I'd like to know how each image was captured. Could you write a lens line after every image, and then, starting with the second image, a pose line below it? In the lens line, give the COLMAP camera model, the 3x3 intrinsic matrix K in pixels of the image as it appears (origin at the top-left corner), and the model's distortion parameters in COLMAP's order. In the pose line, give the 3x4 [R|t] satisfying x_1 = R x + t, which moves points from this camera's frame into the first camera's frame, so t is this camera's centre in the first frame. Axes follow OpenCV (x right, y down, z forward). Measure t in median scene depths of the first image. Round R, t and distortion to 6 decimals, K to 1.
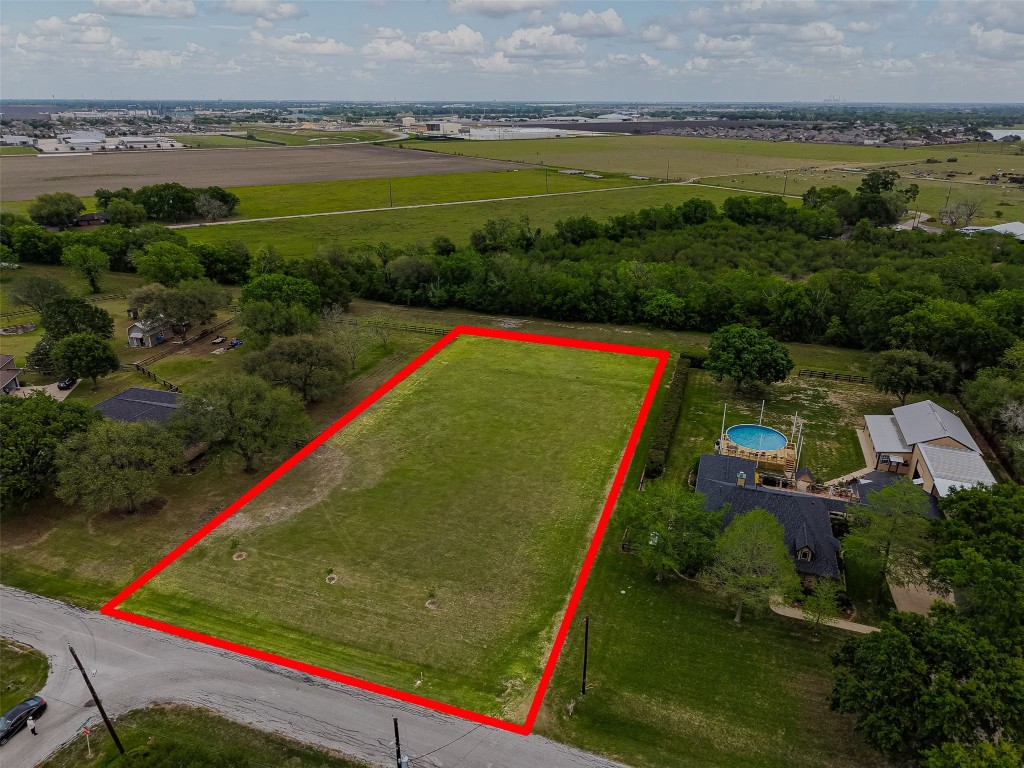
lens RADIAL K [[683.0, 0, 509.5], [0, 683.0, 385.1], [0, 0, 1]] dist [0.007837, -0.006547]
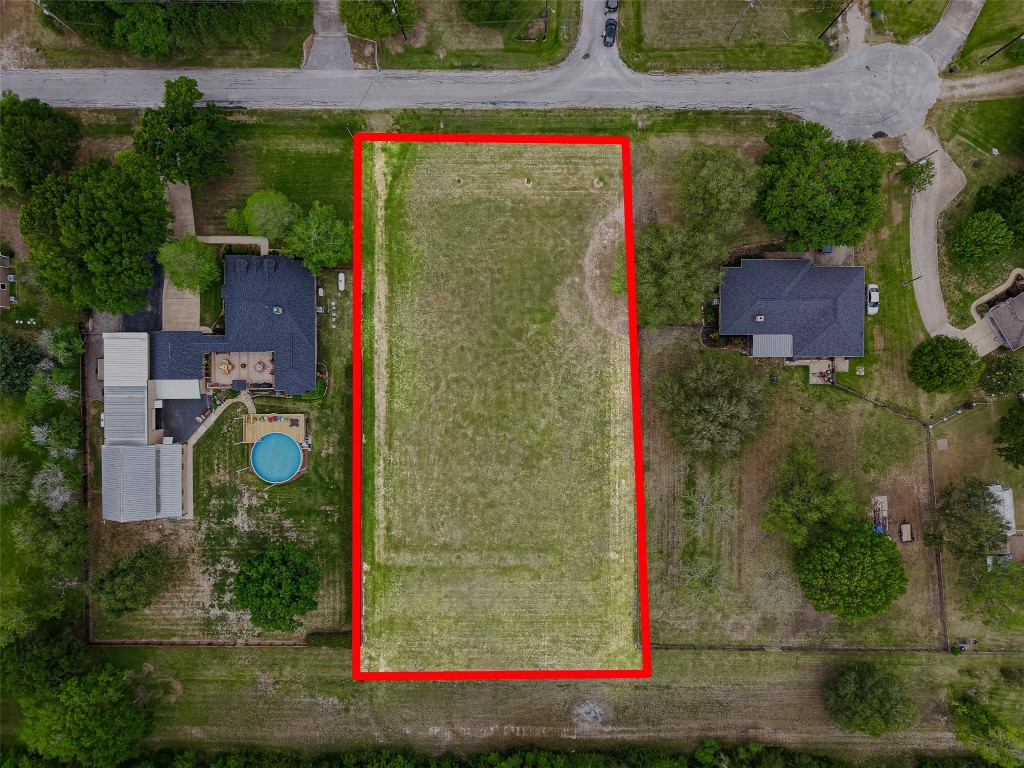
lens RADIAL K [[683.0, 0, 509.5], [0, 683.0, 385.1], [0, 0, 1]] dist [0.007837, -0.006547]
pose [[-0.948668, 0.315951, 0.014301, -0.066448], [-0.112763, -0.380133, 0.918032, -0.974943], [0.295489, 0.869295, 0.396248, 0.552139]]
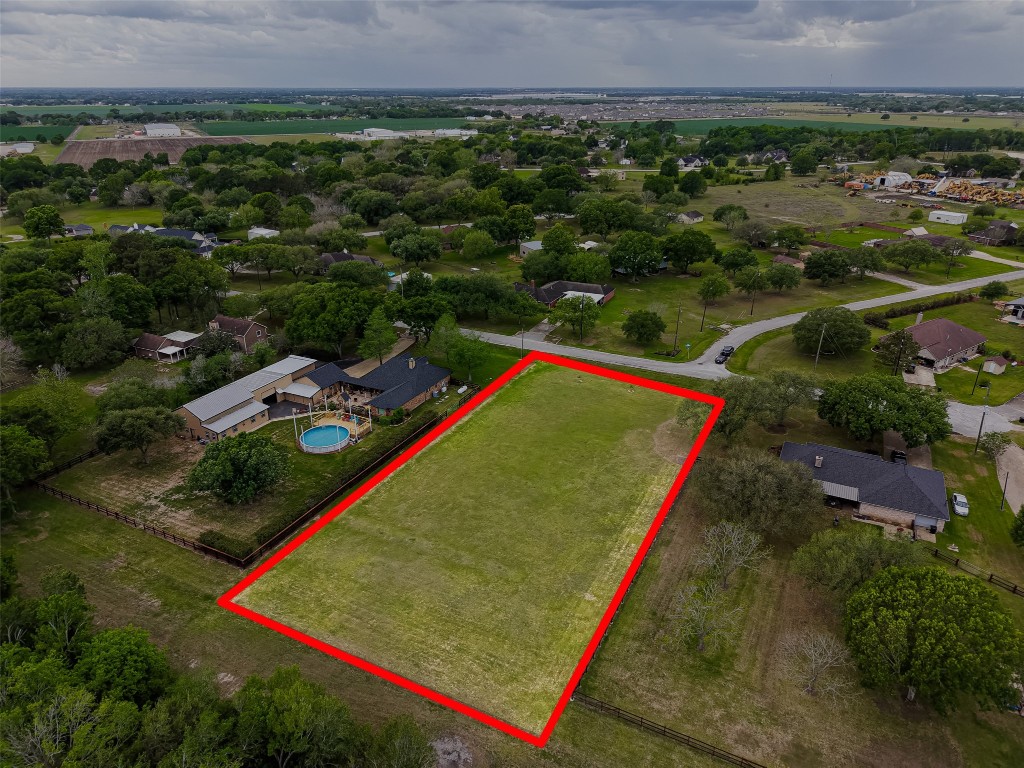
lens RADIAL K [[683.0, 0, 509.5], [0, 683.0, 385.1], [0, 0, 1]] dist [0.007837, -0.006547]
pose [[-0.989143, -0.058244, 0.134924, -0.126703], [0.057118, 0.693557, 0.718134, -0.844840], [-0.135404, 0.718043, -0.682700, 1.720424]]
